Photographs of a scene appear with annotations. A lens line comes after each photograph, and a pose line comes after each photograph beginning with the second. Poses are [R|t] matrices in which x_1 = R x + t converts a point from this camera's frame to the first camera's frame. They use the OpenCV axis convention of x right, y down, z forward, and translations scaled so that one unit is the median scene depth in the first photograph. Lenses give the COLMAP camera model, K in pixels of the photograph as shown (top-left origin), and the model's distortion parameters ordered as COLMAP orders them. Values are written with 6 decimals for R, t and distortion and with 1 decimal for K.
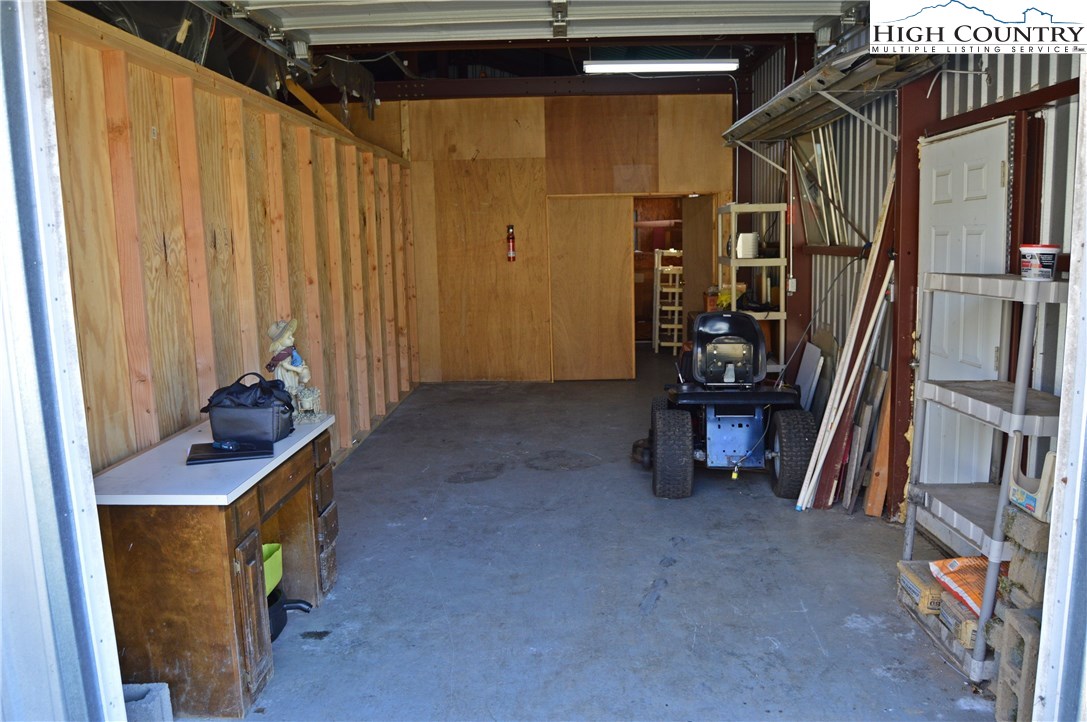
lens RADIAL K [[859.5, 0, 543.5], [0, 859.5, 370.3], [0, 0, 1]] dist [-0.064720, 0.007888]
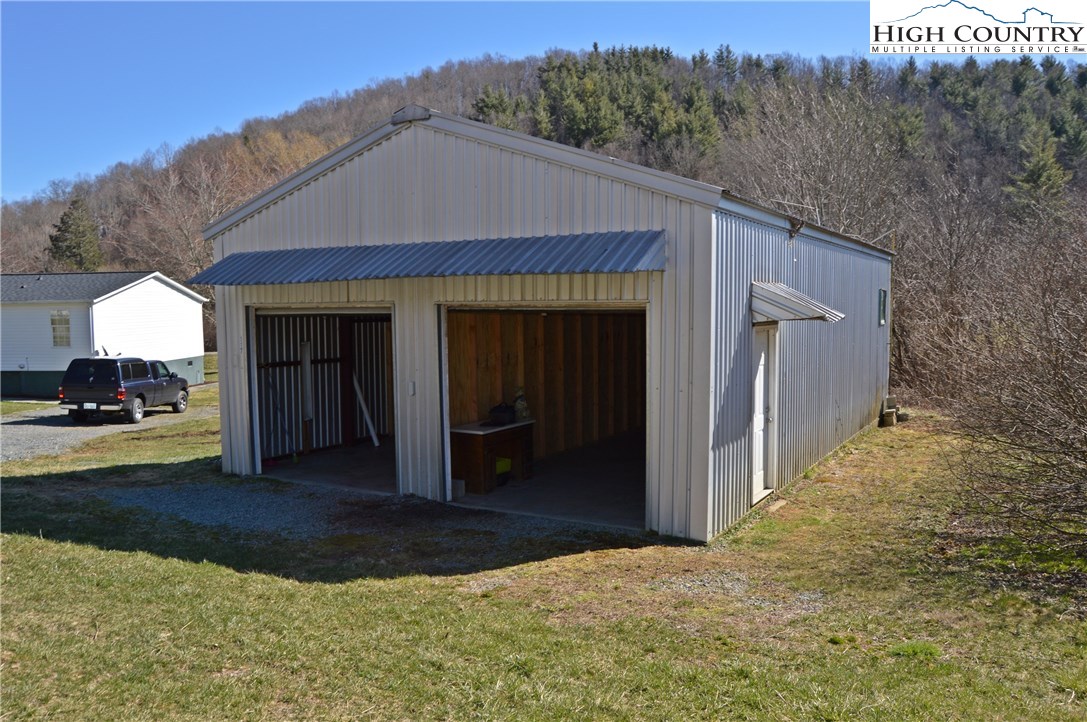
lens RADIAL K [[859.5, 0, 544.2], [0, 859.5, 362.8], [0, 0, 1]] dist [-0.064720, 0.007888]
pose [[0.870090, 0.058868, -0.489365, 1.250319], [-0.095982, 0.994072, -0.051073, 0.005977], [0.483457, 0.091408, 0.870582, -1.608334]]
